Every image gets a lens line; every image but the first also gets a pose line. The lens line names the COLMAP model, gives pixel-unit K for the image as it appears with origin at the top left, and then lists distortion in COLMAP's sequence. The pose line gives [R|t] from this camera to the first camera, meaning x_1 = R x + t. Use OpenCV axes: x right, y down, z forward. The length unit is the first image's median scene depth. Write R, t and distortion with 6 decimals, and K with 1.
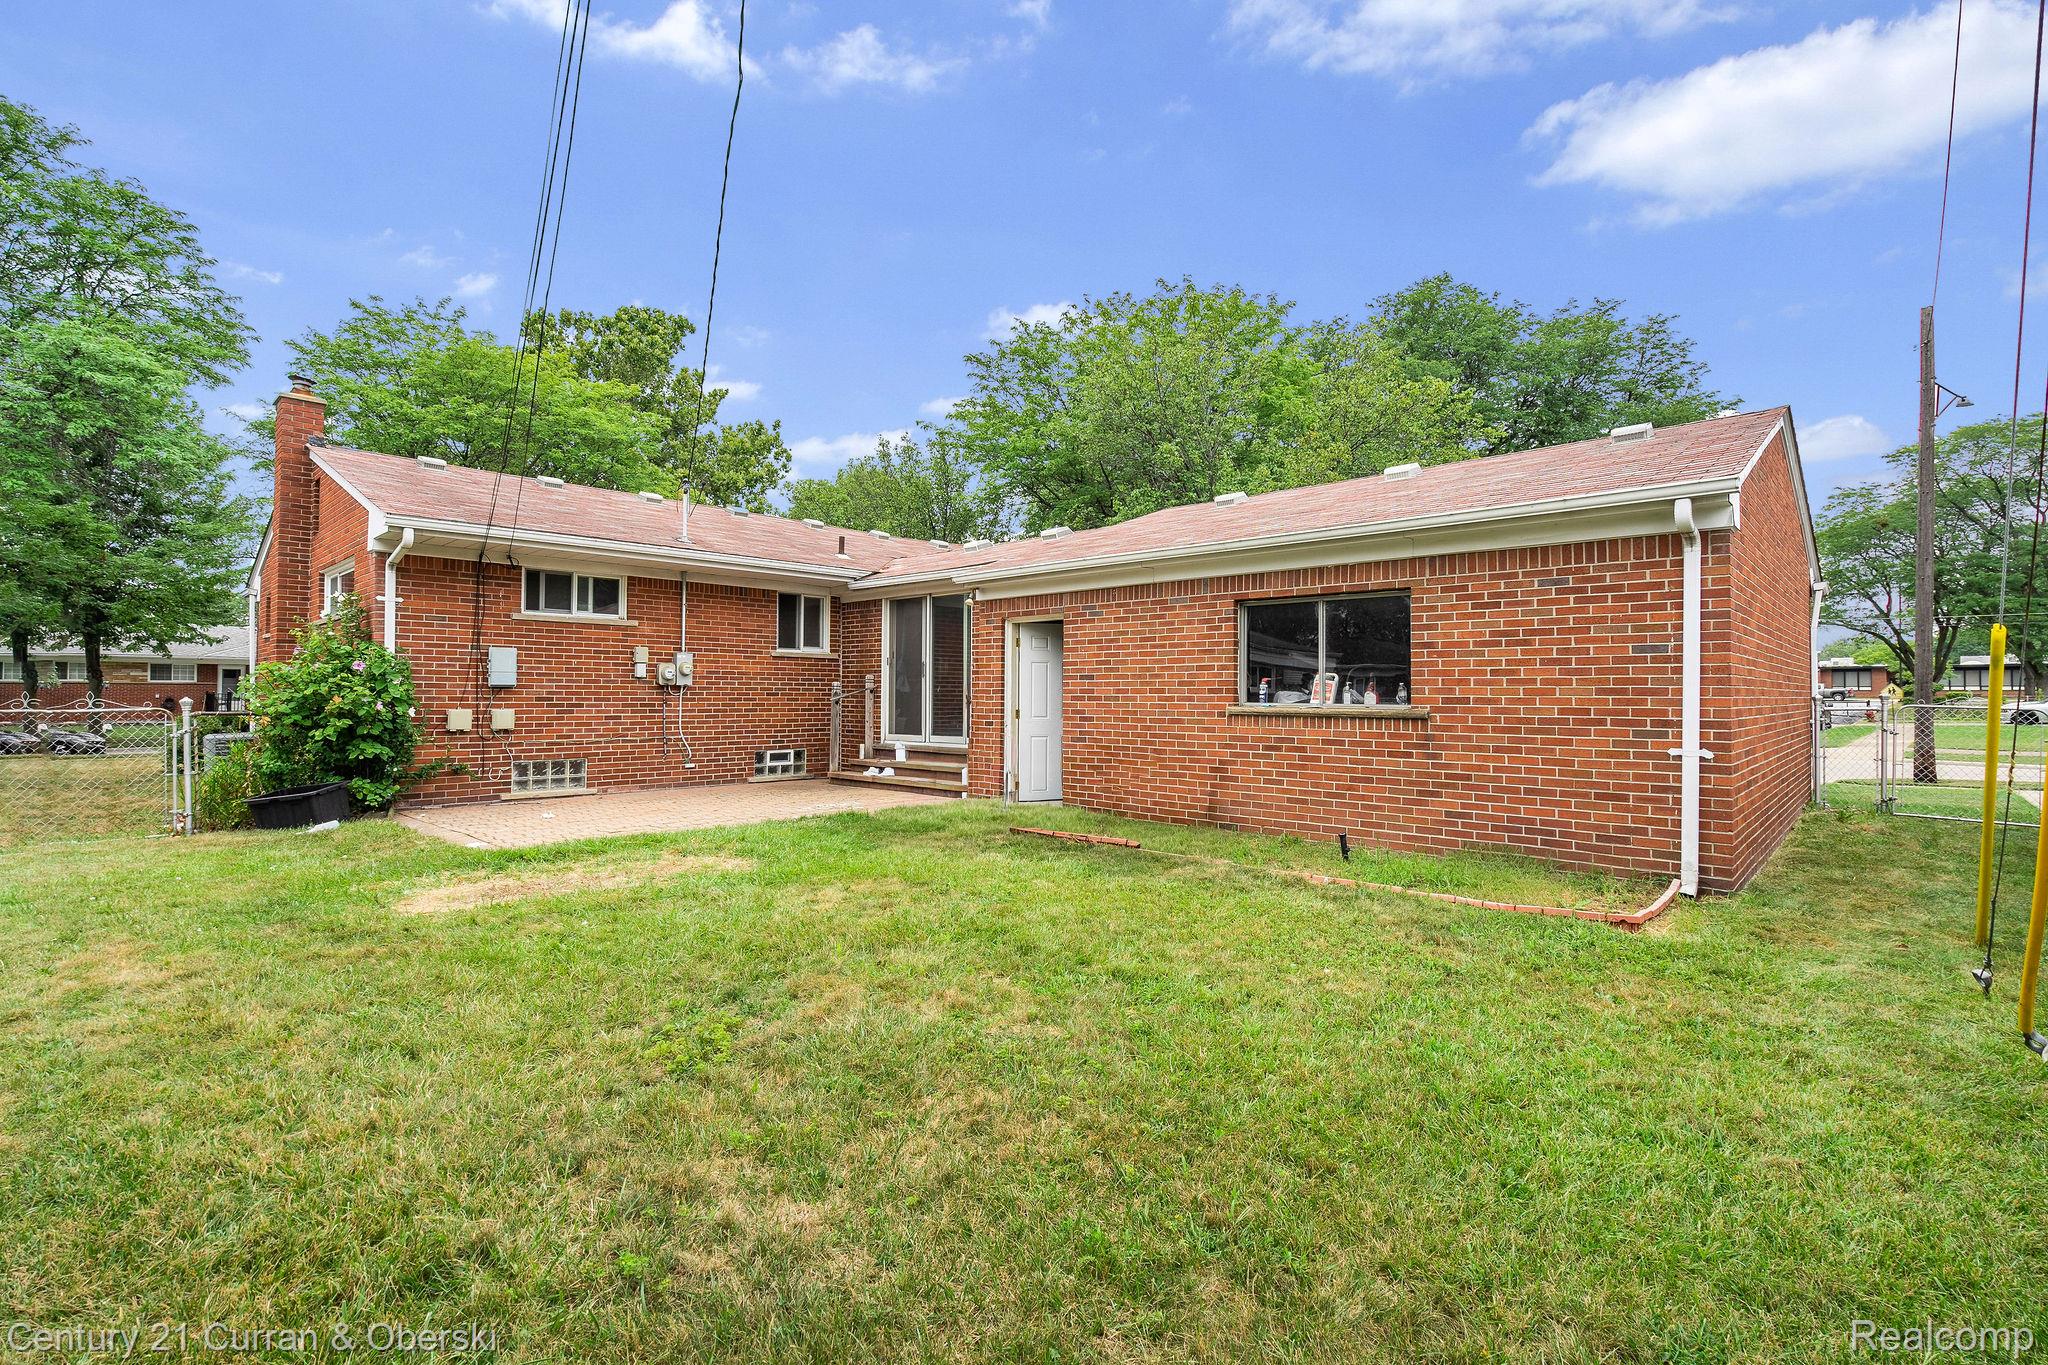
lens RADIAL K [[931.6, 0, 1019.7], [0, 931.6, 696.3], [0, 0, 1]] dist [-0.007201, 0.002809]
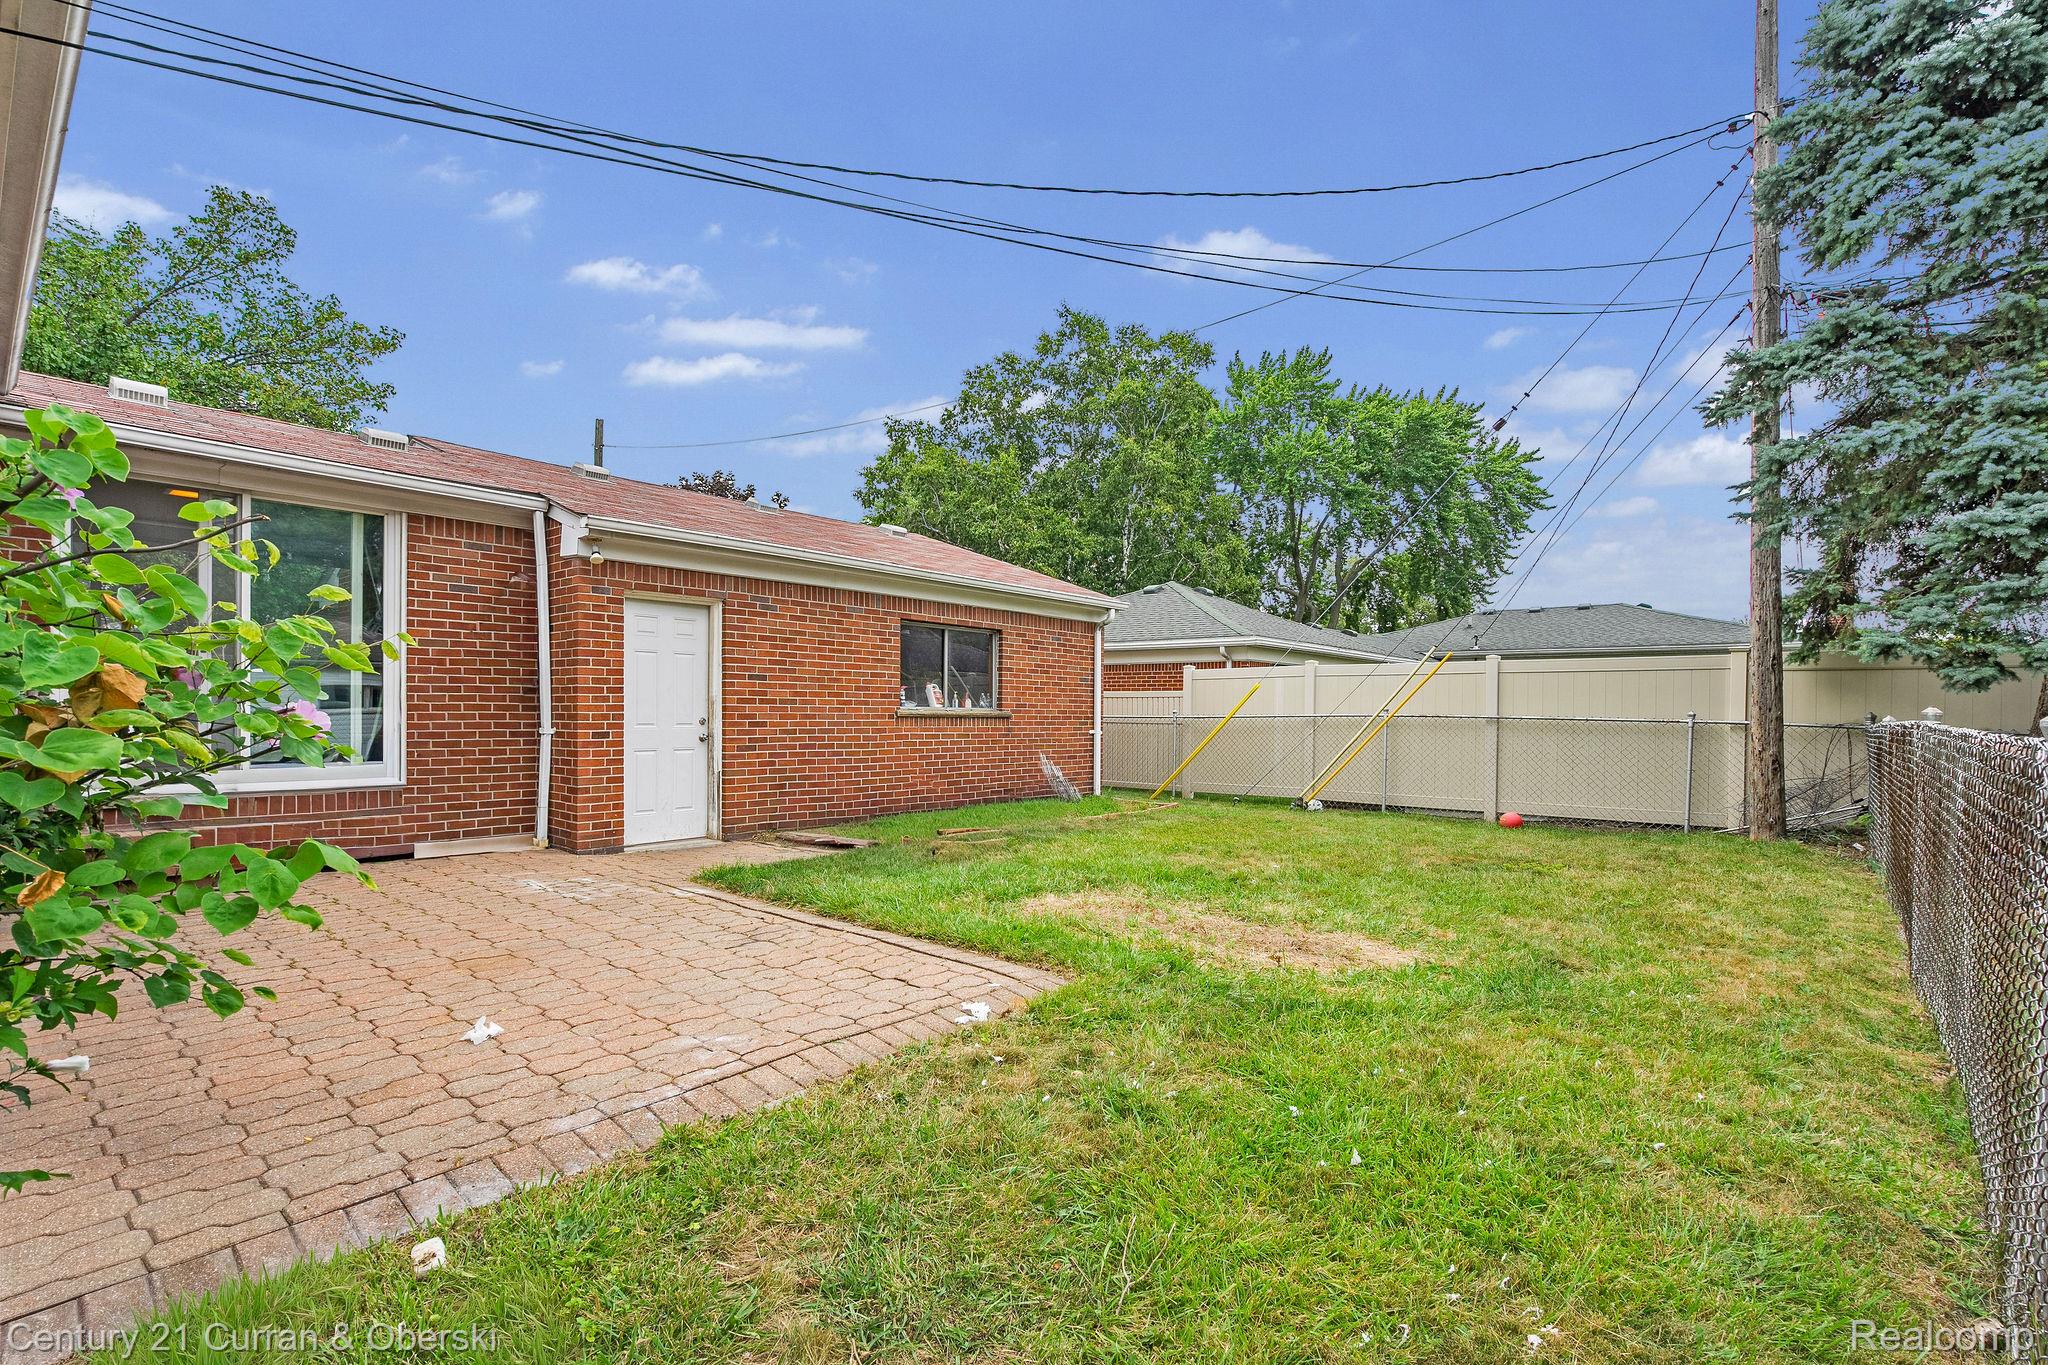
lens RADIAL K [[931.6, 0, 1027.2], [0, 931.6, 696.0], [0, 0, 1]] dist [-0.007201, 0.002809]
pose [[-0.044340, 0.007854, 0.998986, -0.890711], [-0.014067, 0.999865, -0.008485, 0.001327], [-0.998917, -0.014429, -0.044223, 0.845394]]
